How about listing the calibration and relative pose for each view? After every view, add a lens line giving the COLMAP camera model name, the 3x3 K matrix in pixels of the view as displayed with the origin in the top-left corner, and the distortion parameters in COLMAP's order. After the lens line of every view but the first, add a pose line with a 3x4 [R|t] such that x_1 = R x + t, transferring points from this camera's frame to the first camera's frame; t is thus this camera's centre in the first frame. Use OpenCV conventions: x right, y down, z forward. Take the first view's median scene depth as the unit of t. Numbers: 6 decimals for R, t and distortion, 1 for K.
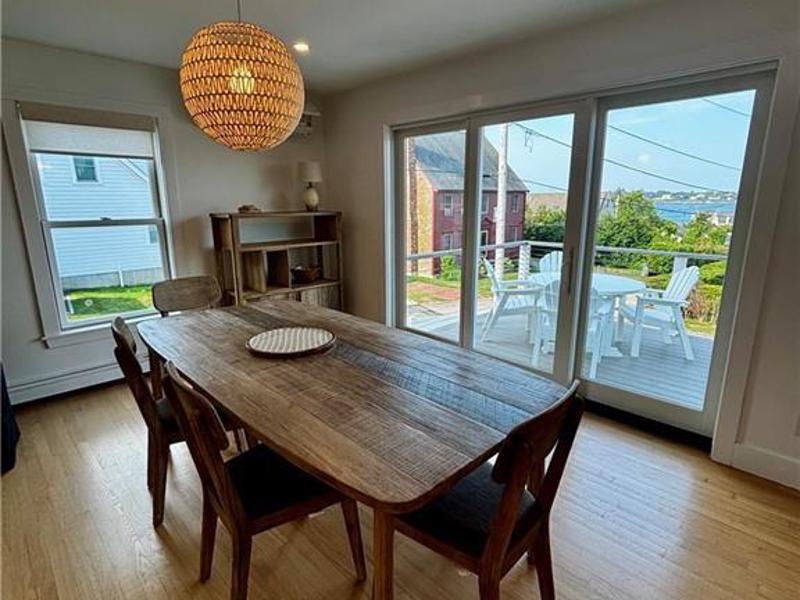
lens RADIAL K [[431.4, 0, 403.0], [0, 431.4, 301.0], [0, 0, 1]] dist [0.004729, -0.012373]
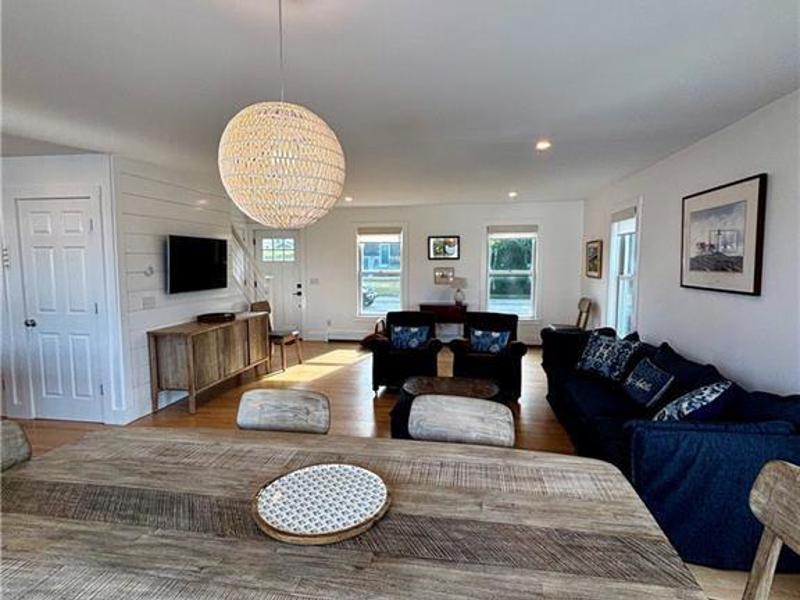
lens RADIAL K [[431.4, 0, 401.4], [0, 431.4, 298.6], [0, 0, 1]] dist [0.004729, -0.012373]
pose [[-0.810419, 0.059582, -0.582812, 0.001650], [-0.128886, 0.952310, 0.276576, -0.213376], [0.571497, 0.299259, -0.764091, 0.820793]]
